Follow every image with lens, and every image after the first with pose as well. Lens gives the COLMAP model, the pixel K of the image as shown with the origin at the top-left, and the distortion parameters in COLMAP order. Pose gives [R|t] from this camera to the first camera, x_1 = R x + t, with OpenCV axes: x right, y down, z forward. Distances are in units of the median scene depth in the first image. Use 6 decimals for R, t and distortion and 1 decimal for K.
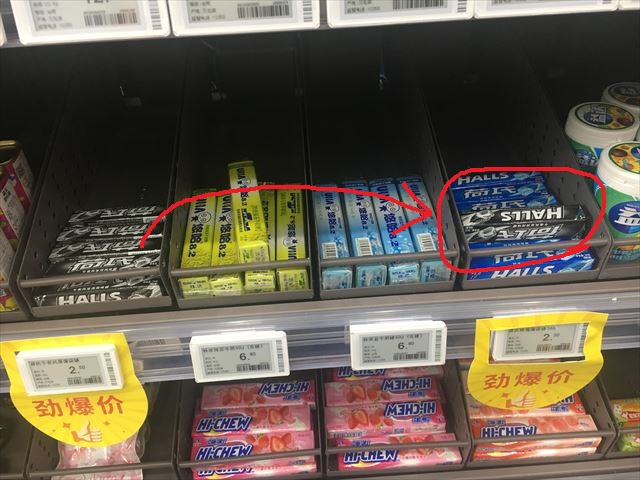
lens RADIAL K [[542.8, 0, 306.4], [0, 542.8, 240.3], [0, 0, 1]] dist [0.073256, -0.107117]
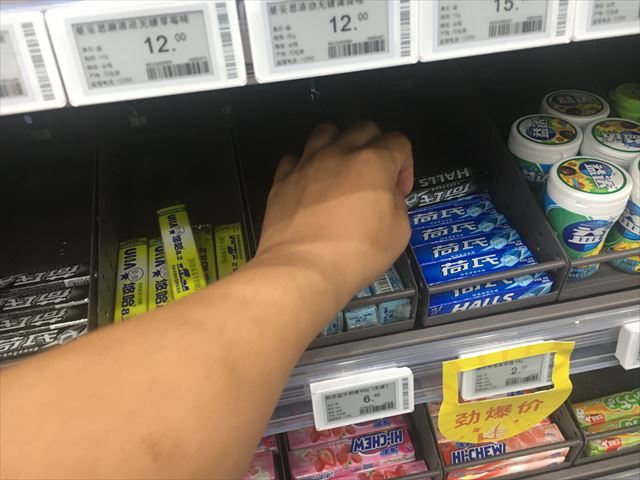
lens RADIAL K [[542.8, 0, 306.4], [0, 542.8, 240.3], [0, 0, 1]] dist [0.073256, -0.107117]
pose [[0.989420, -0.099211, 0.105855, 0.000931], [0.098360, 0.995063, 0.013241, -0.090317], [-0.106646, -0.002689, 0.994293, 0.084824]]
